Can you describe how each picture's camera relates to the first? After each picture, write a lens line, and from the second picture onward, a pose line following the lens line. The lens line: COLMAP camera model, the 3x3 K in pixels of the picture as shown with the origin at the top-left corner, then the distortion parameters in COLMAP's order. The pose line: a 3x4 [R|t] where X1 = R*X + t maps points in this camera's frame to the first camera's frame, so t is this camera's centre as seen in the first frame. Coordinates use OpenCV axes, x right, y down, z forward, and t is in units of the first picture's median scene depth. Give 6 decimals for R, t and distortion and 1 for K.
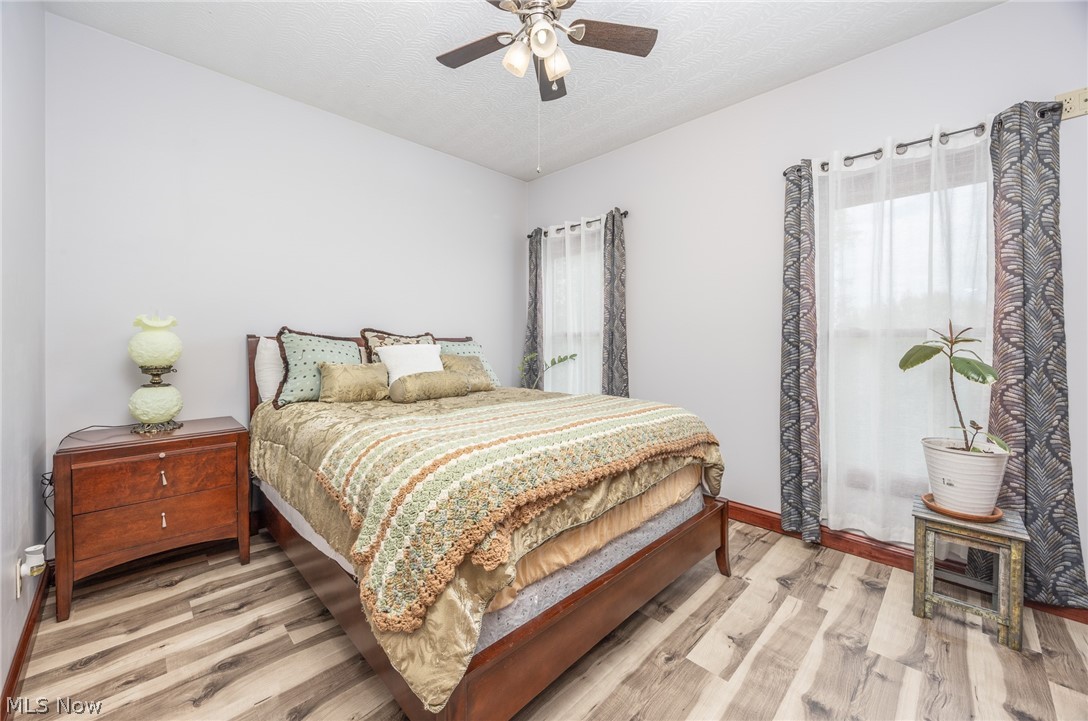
lens RADIAL K [[423.9, 0, 542.3], [0, 423.9, 347.6], [0, 0, 1]] dist [-0.002311, -0.000205]
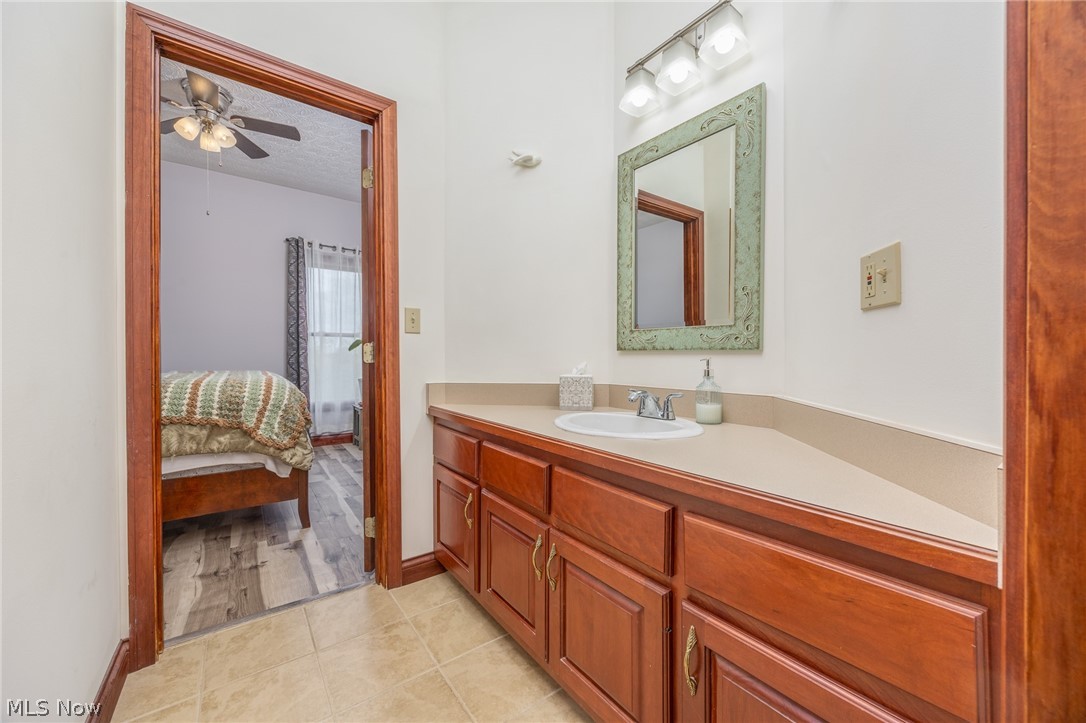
lens RADIAL K [[417.4, 0, 539.8], [0, 417.4, 358.1], [0, 0, 1]] dist [0.000315, -0.000019]
pose [[0.155009, 0.001962, 0.987911, -1.018975], [0.004482, 0.999986, -0.002689, 0.085760], [-0.987903, 0.004844, 0.154998, -0.294904]]
